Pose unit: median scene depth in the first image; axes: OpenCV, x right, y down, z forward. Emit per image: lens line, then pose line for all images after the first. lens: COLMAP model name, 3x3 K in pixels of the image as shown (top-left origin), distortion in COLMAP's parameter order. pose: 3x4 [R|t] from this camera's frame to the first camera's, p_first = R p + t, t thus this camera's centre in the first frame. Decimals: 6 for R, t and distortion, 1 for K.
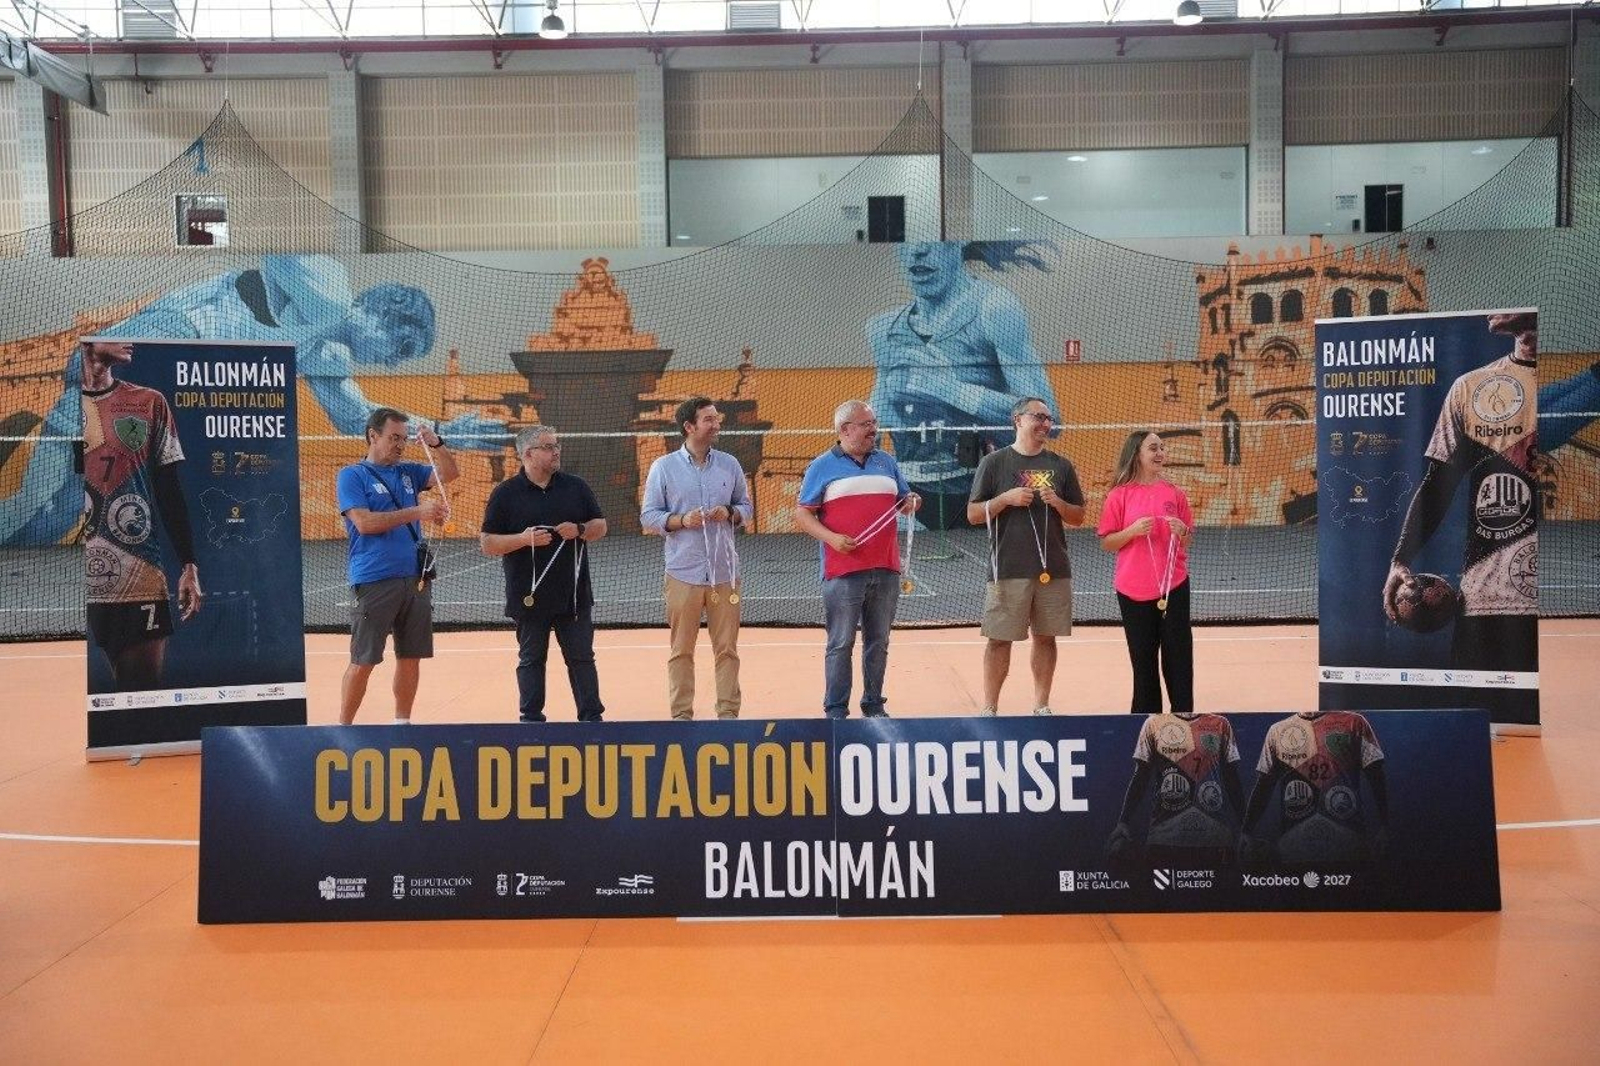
lens RADIAL K [[1949.7, 0, 788.3], [0, 1949.7, 530.5], [0, 0, 1]] dist [0.085012, 0.033231]
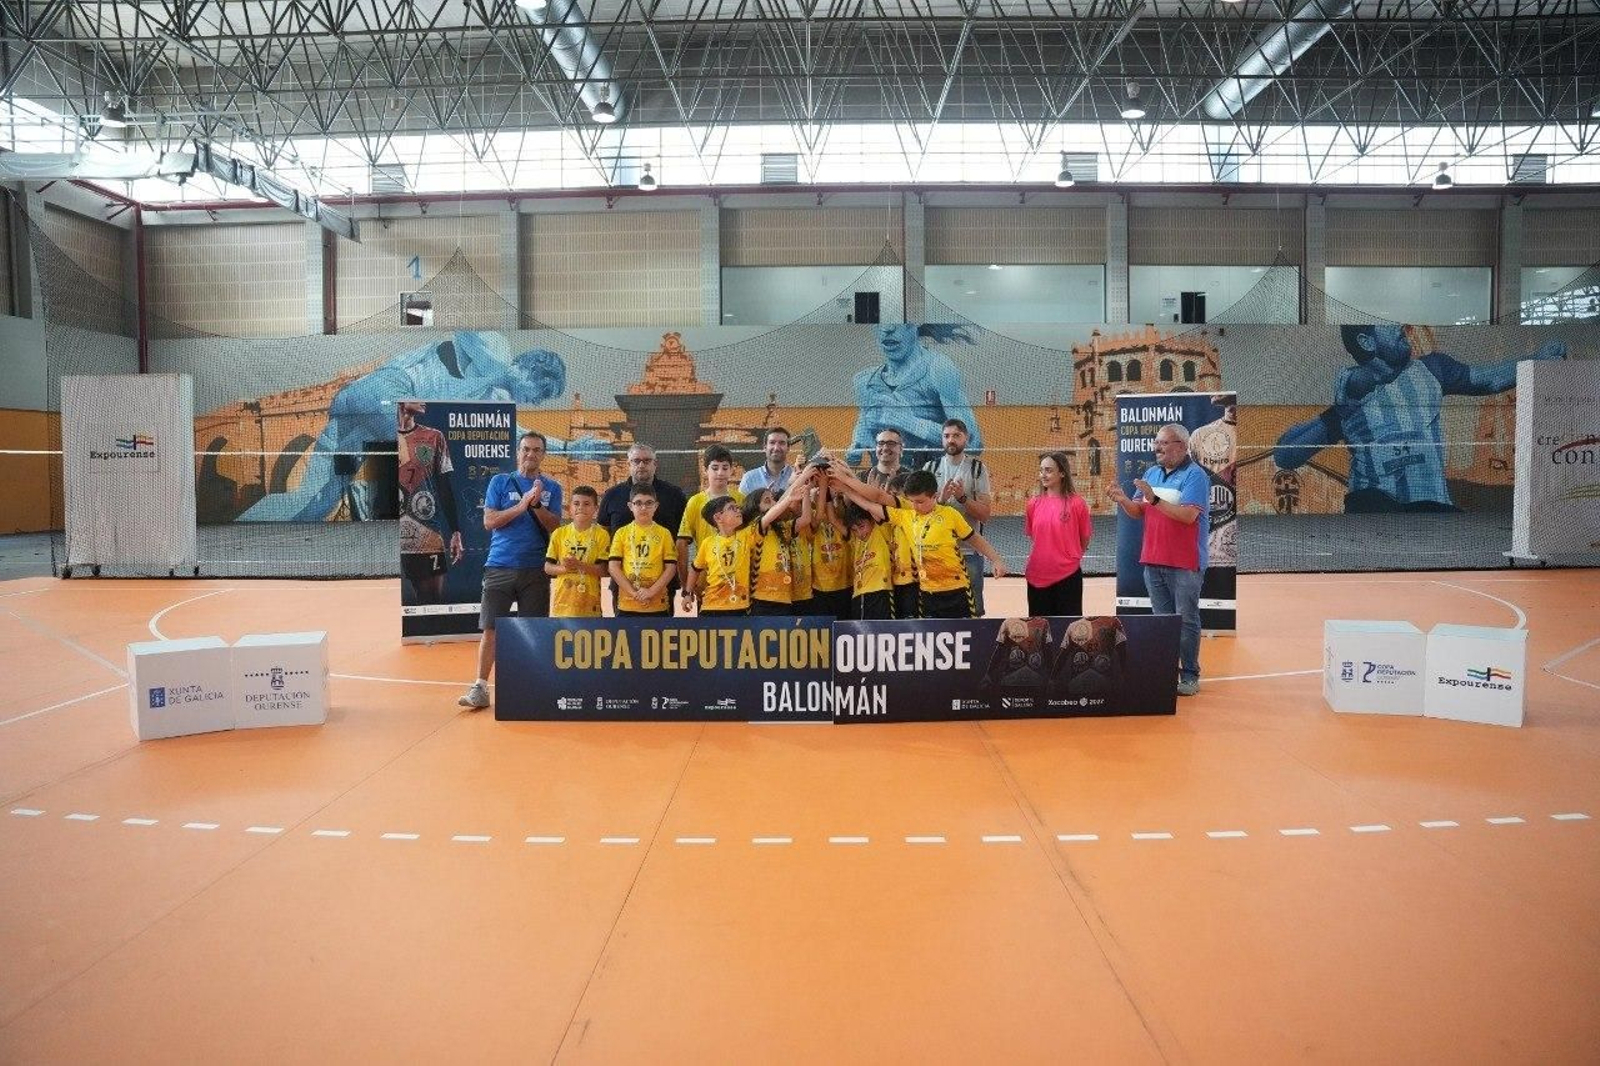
lens RADIAL K [[1057.5, 0, 808.6], [0, 1057.5, 532.3], [0, 0, 1]] dist [-0.093179, 0.000735]
pose [[0.999963, 0.008642, -0.000531, 0.007490], [-0.008632, 0.999821, 0.016818, -0.001101], [0.000677, -0.016813, 0.999858, 0.192684]]
